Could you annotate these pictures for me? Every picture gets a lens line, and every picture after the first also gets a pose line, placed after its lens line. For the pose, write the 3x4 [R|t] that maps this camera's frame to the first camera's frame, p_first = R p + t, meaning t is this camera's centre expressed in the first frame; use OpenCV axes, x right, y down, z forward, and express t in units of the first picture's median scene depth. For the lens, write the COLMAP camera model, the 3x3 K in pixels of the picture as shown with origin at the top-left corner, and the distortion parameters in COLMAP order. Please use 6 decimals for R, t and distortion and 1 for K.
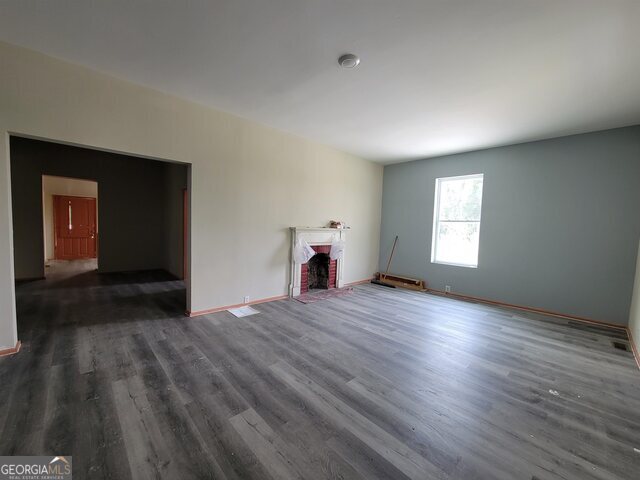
lens RADIAL K [[256.1, 0, 318.3], [0, 256.1, 241.7], [0, 0, 1]] dist [-0.003492, -0.000376]
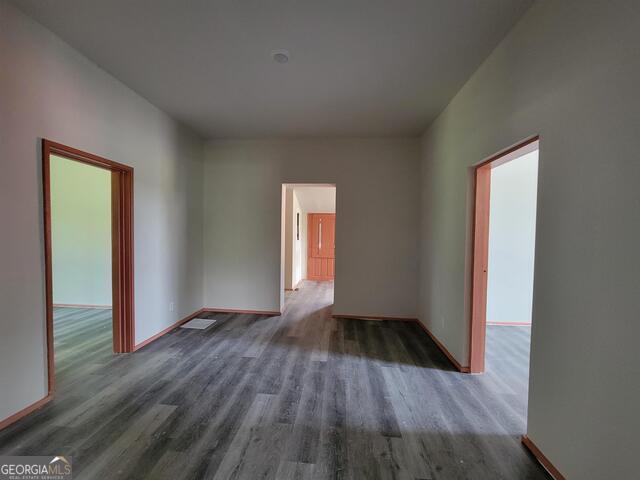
lens RADIAL K [[256.1, 0, 318.3], [0, 256.1, 241.7], [0, 0, 1]] dist [-0.003492, -0.000376]
pose [[0.660846, -0.012257, -0.750422, -0.350126], [-0.027525, 0.998798, -0.040553, -0.045293], [0.750017, 0.047455, 0.659714, 0.487673]]
